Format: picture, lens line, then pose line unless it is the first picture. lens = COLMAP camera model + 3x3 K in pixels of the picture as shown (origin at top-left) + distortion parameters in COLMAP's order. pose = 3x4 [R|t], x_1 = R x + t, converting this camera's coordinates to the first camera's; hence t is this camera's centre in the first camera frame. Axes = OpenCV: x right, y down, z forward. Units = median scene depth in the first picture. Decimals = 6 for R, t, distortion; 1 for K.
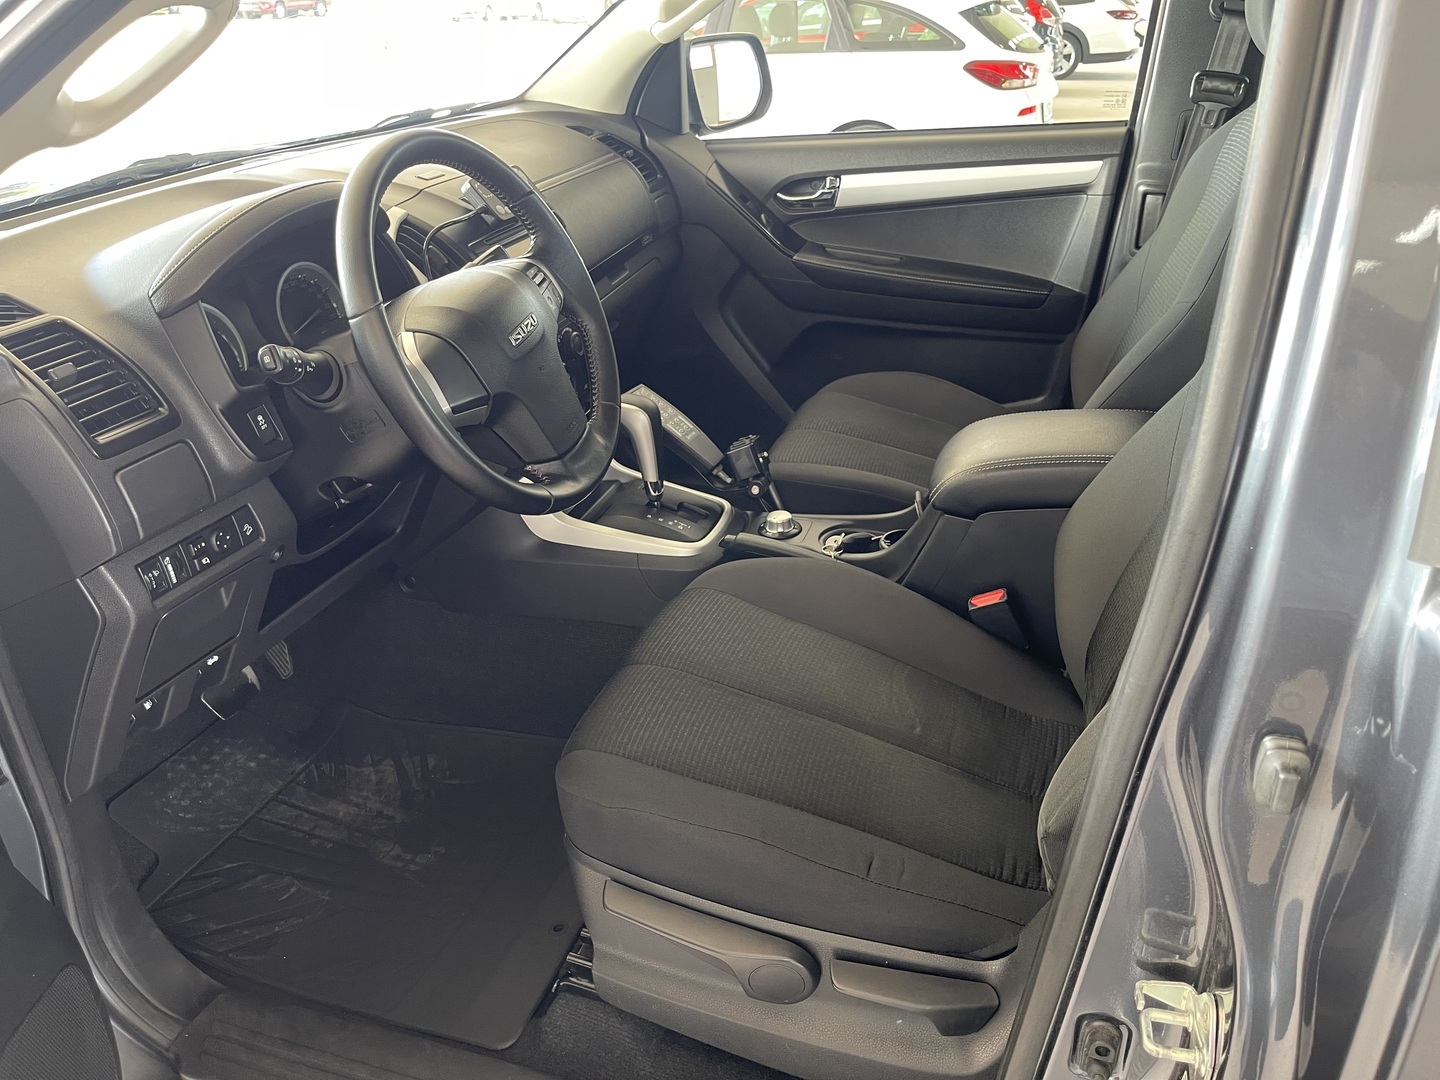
lens RADIAL K [[1085.1, 0, 710.3], [0, 1085.1, 542.0], [0, 0, 1]] dist [0.058074, -0.084018]
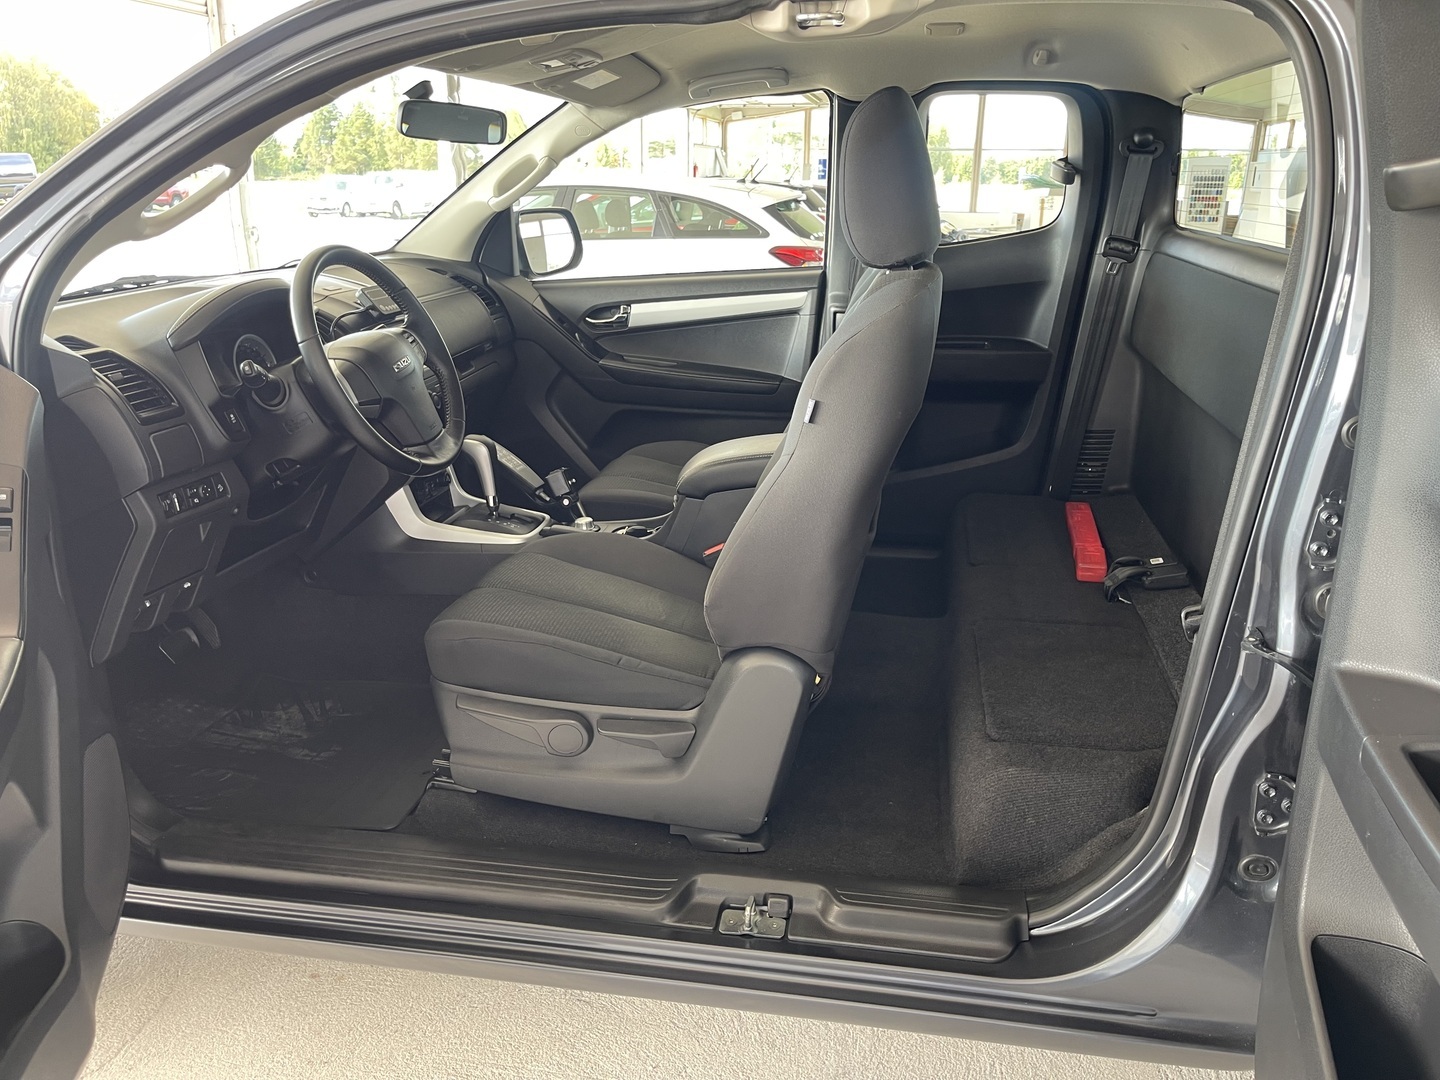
lens RADIAL K [[1085.1, 0, 710.3], [0, 1085.1, 542.0], [0, 0, 1]] dist [0.058074, -0.084018]
pose [[0.991668, -0.028122, 0.125712, 0.048501], [0.047506, 0.986934, -0.153965, 0.230943], [-0.119740, 0.158654, 0.980047, -0.408864]]
